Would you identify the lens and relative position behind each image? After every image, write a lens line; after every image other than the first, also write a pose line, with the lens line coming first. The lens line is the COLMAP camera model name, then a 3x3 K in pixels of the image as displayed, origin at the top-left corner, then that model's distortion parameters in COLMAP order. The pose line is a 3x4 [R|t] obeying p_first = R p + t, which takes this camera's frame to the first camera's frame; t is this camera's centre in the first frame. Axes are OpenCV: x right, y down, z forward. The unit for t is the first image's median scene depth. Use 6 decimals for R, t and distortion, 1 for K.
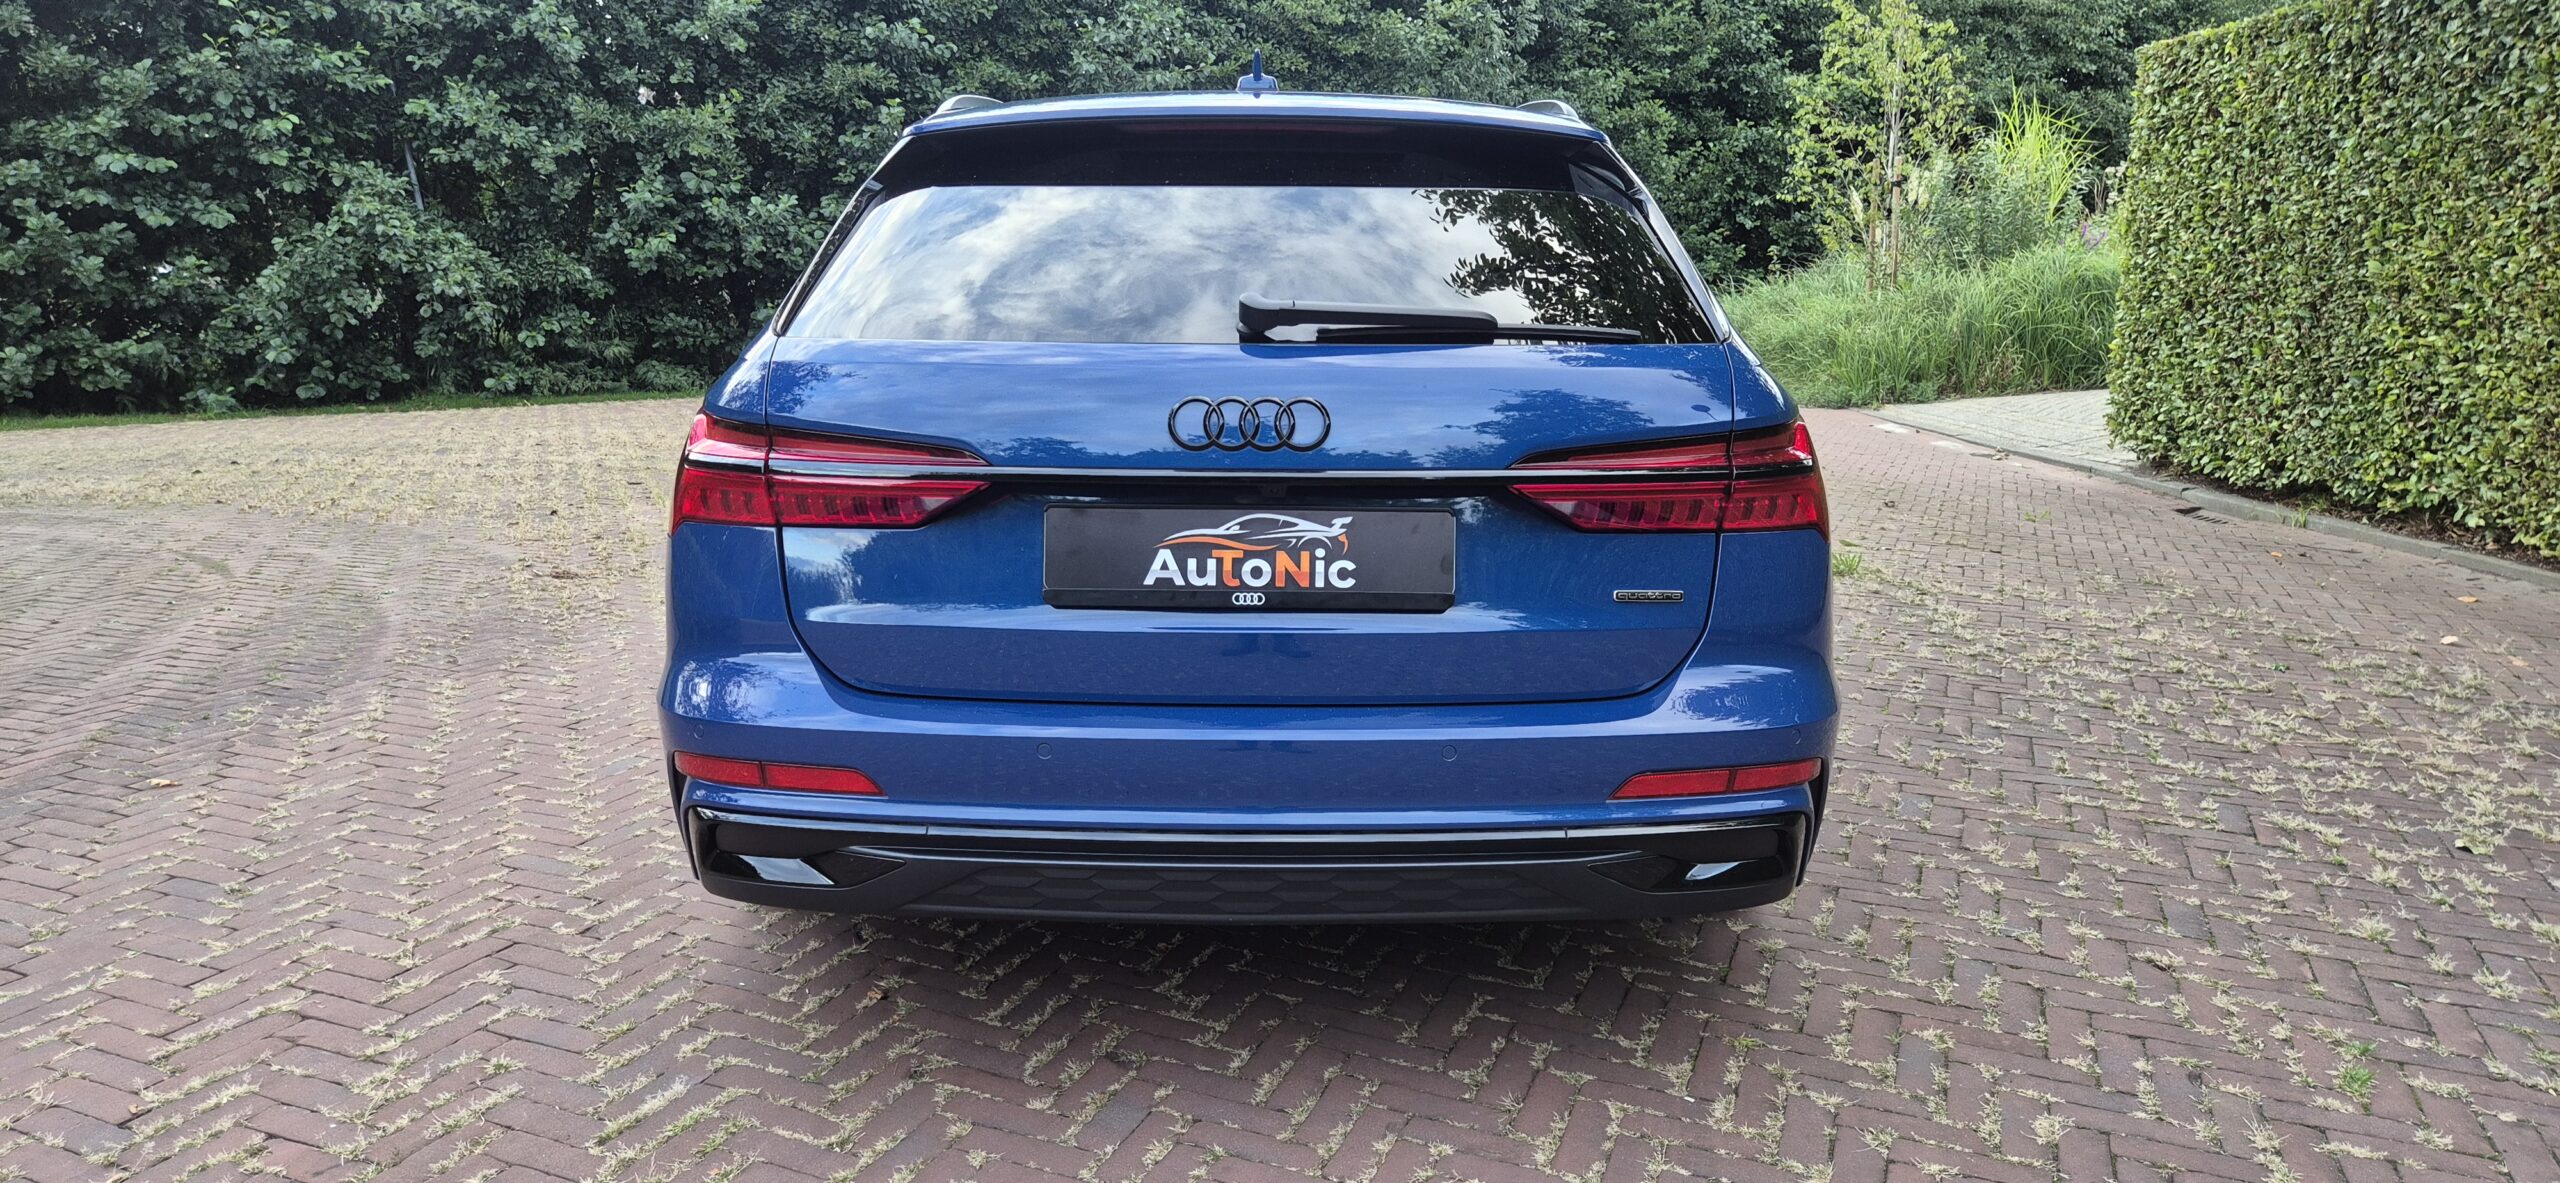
lens RADIAL K [[1718.2, 0, 1286.3], [0, 1718.2, 612.7], [0, 0, 1]] dist [0.053360, -0.057868]
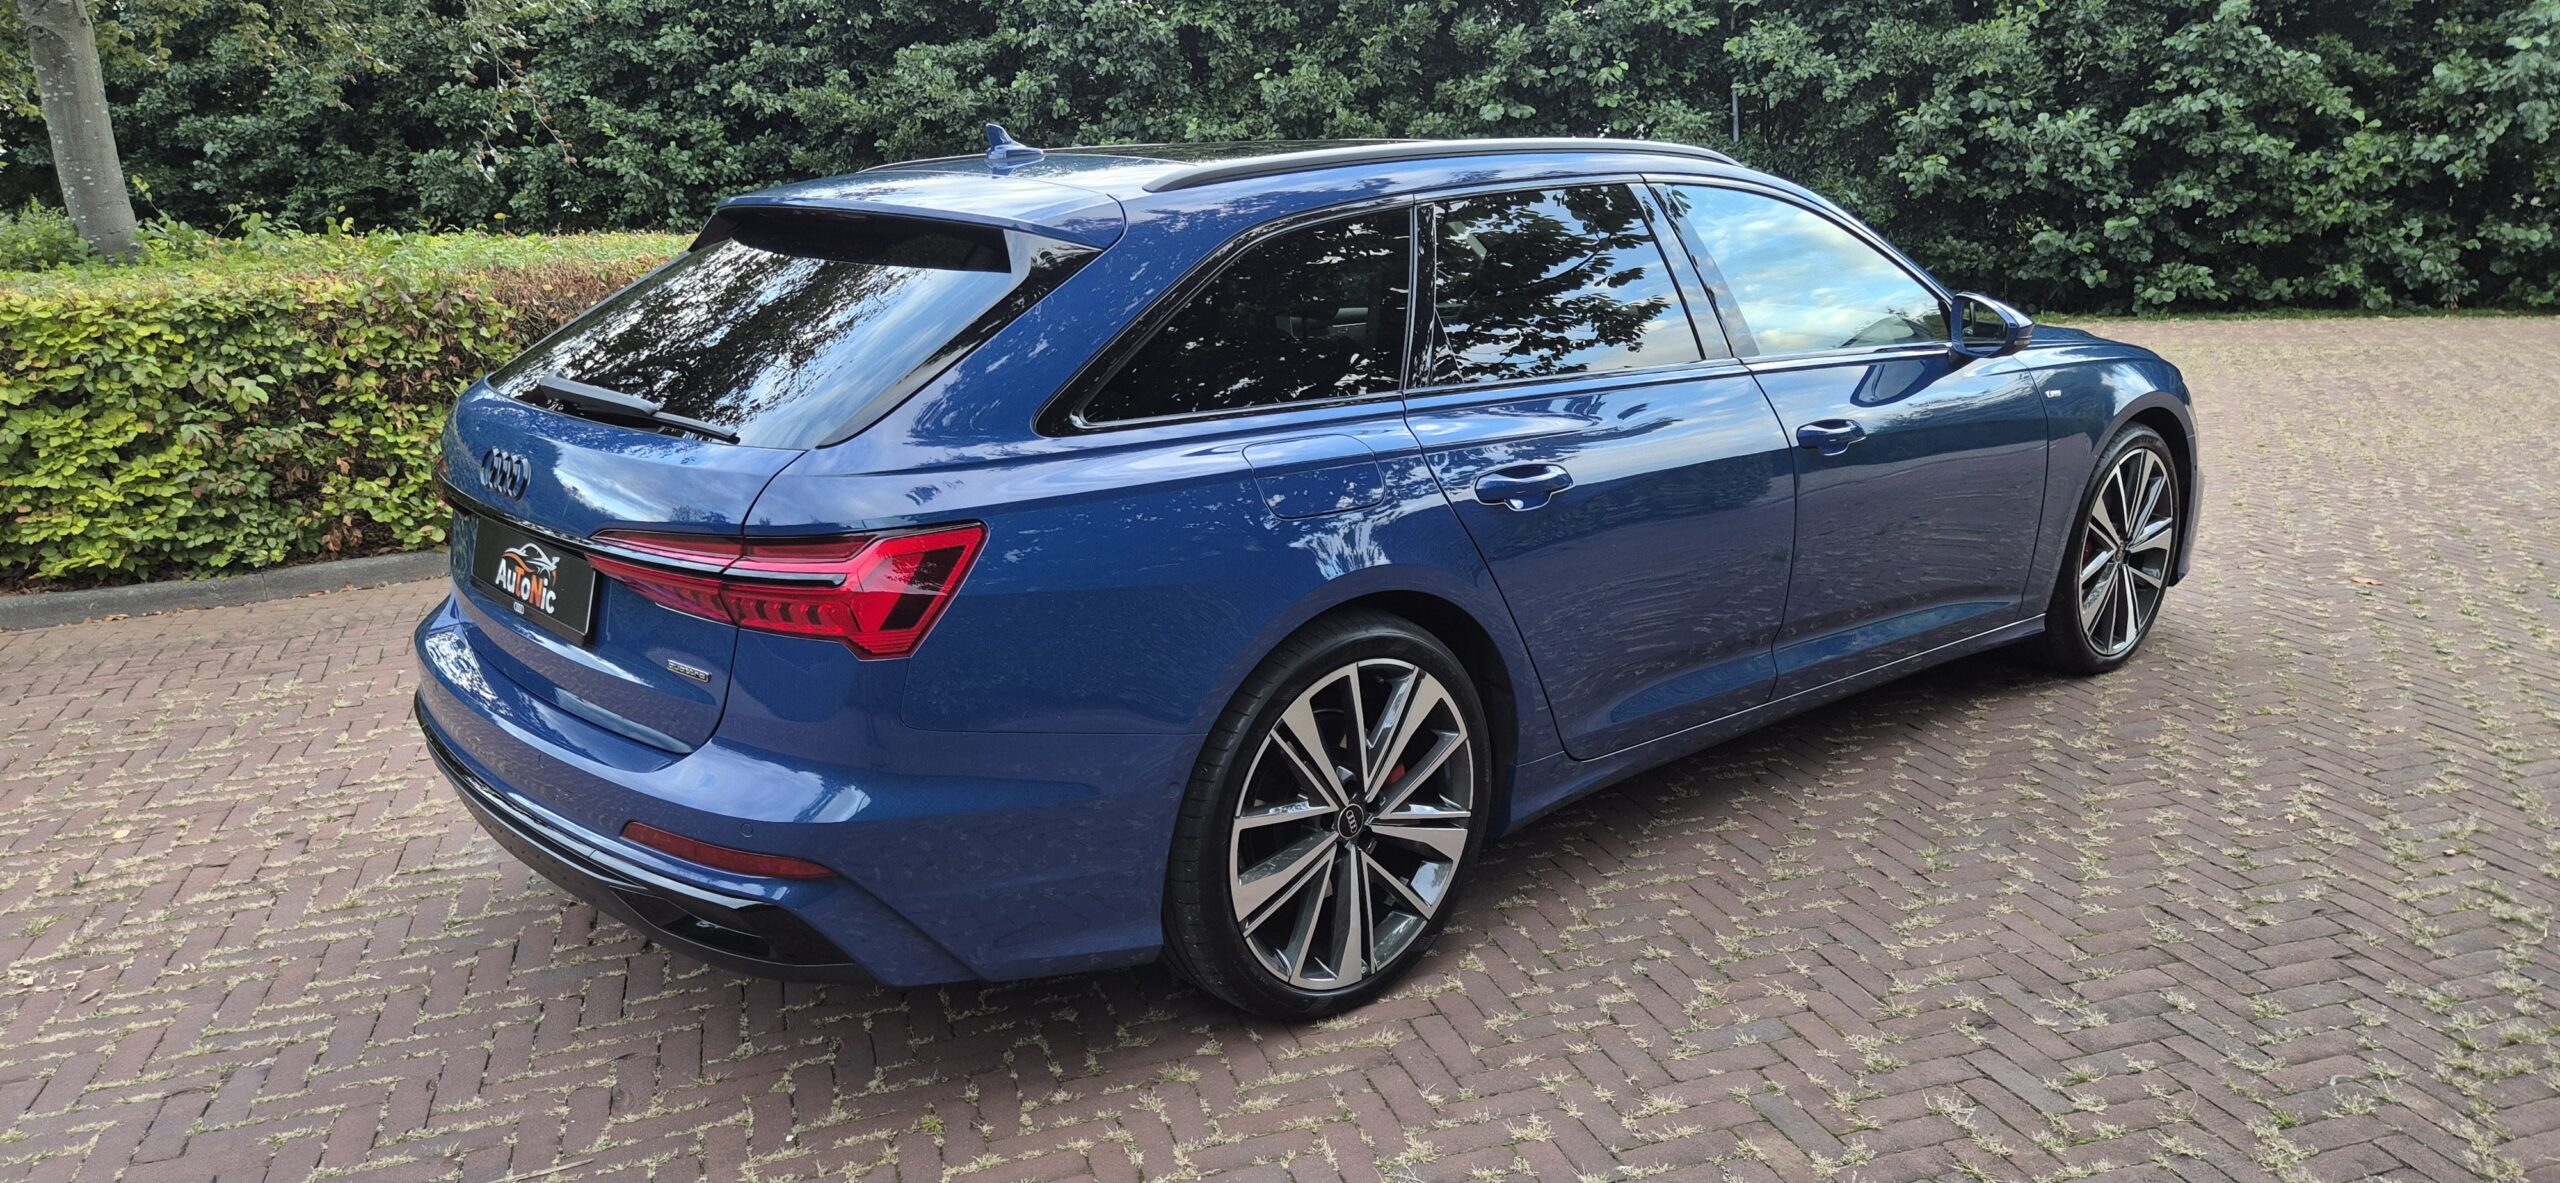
lens RADIAL K [[1718.2, 0, 1274.4], [0, 1718.2, 585.6], [0, 0, 1]] dist [0.053360, -0.057868]
pose [[0.657891, 0.164709, -0.734881, 0.391598], [-0.133459, 0.985845, 0.101481, -0.071648], [0.741193, 0.031313, 0.670561, 0.175621]]
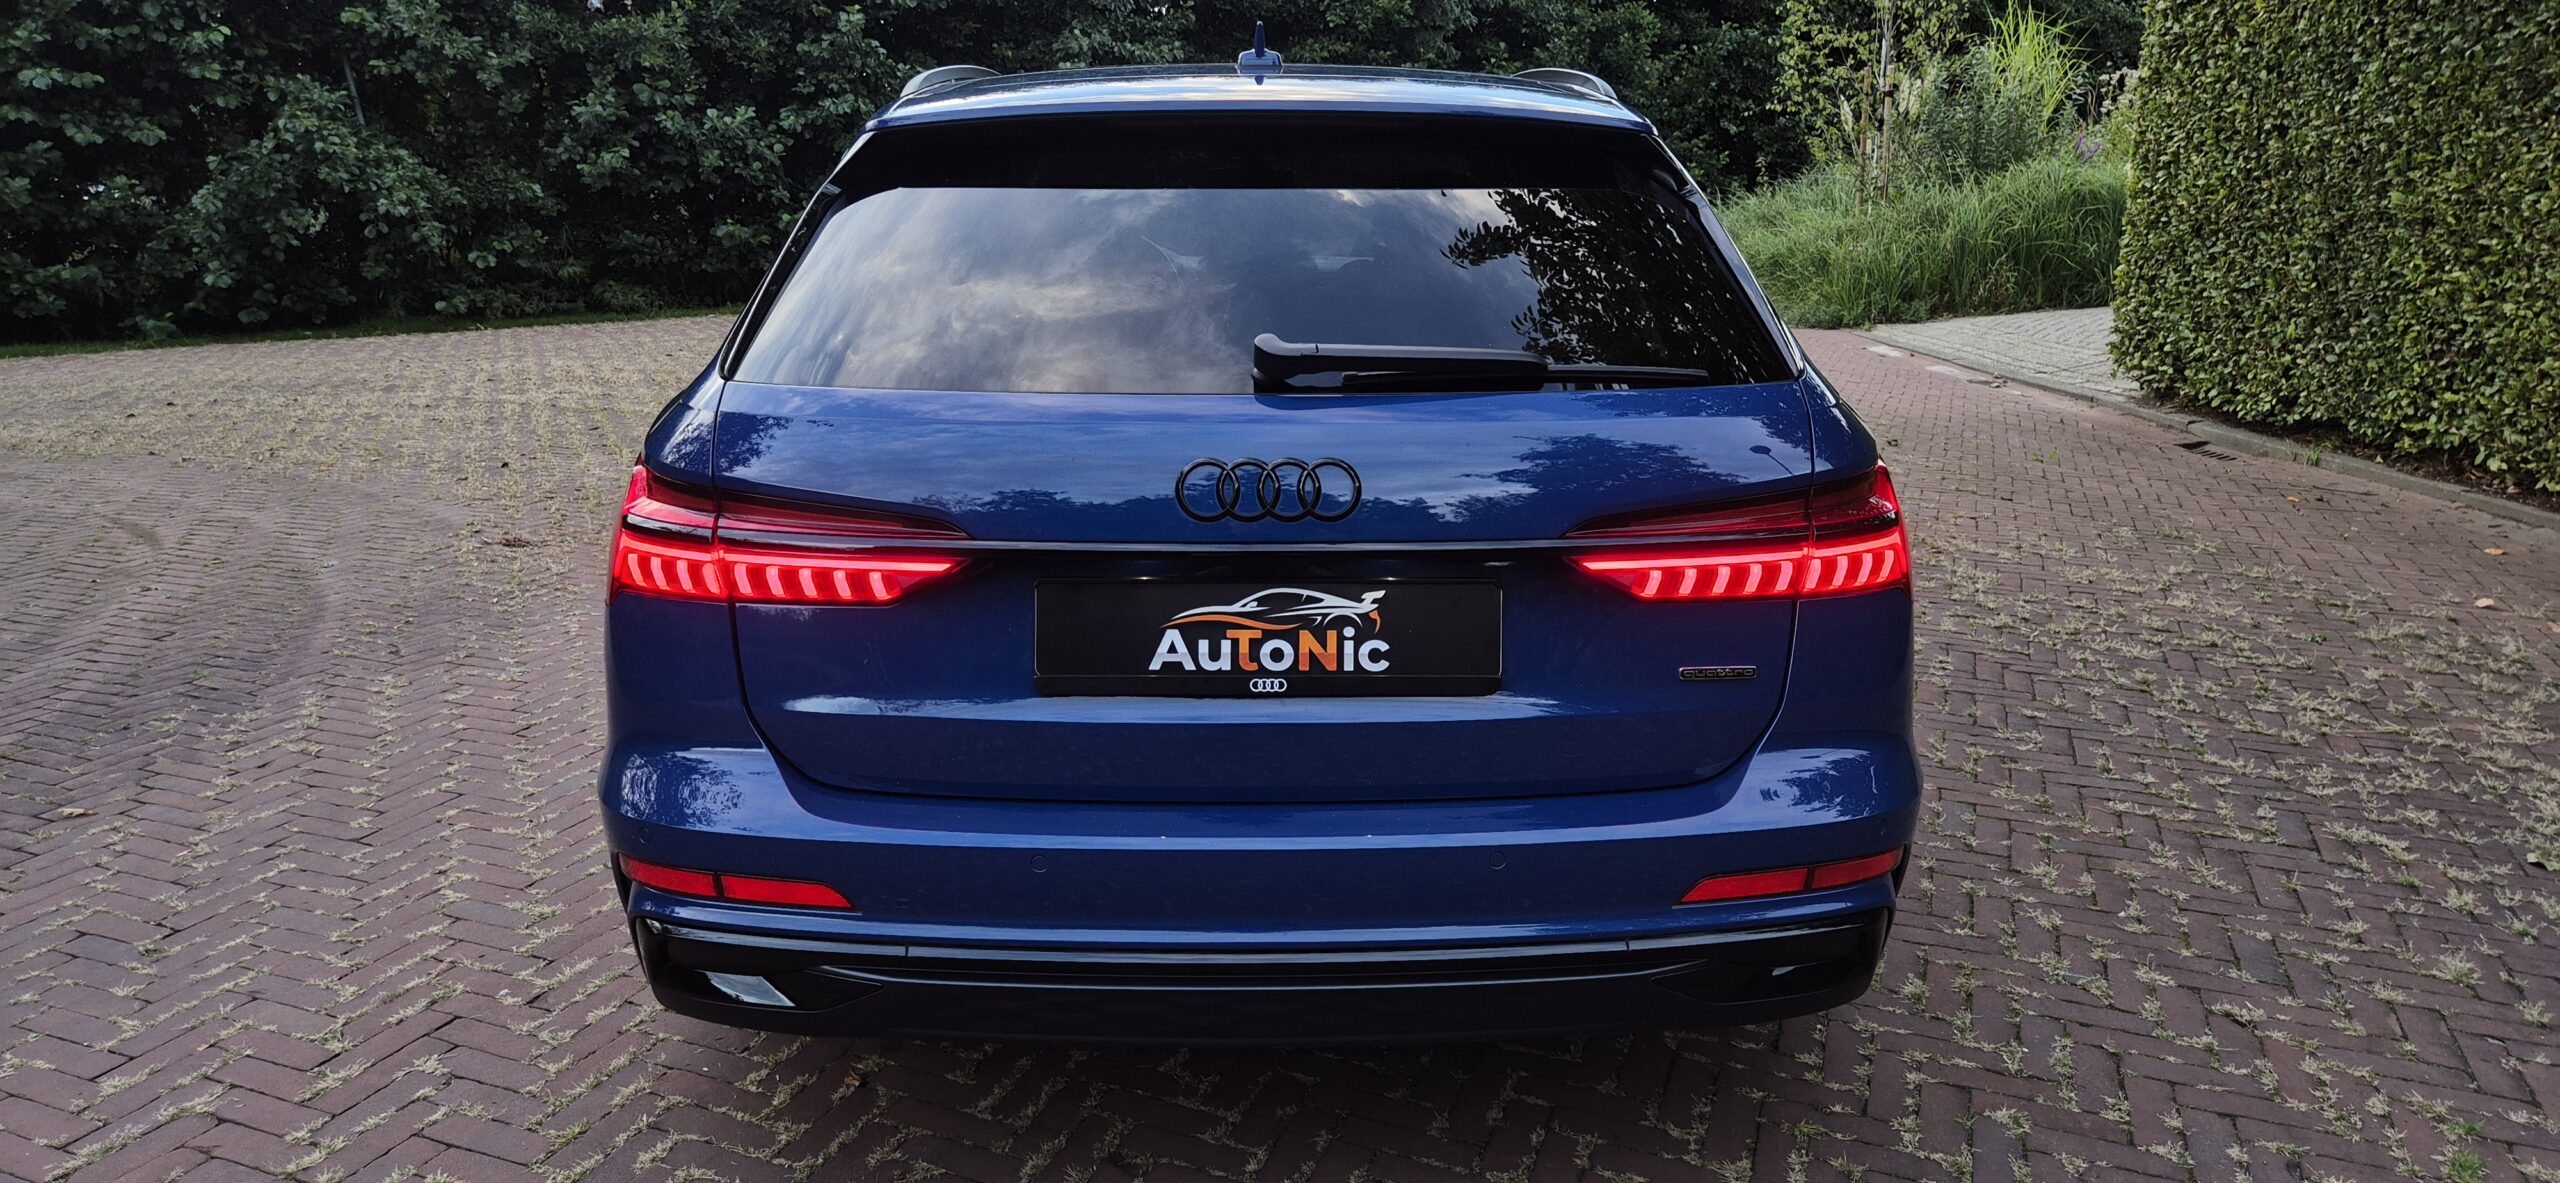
lens RADIAL K [[1718.2, 0, 1292.5], [0, 1718.2, 602.0], [0, 0, 1]] dist [0.053360, -0.057868]
pose [[0.999790, -0.009013, 0.018396, -0.008279], [0.008072, 0.998687, 0.050582, -0.031031], [-0.018828, -0.050423, 0.998550, 0.039086]]
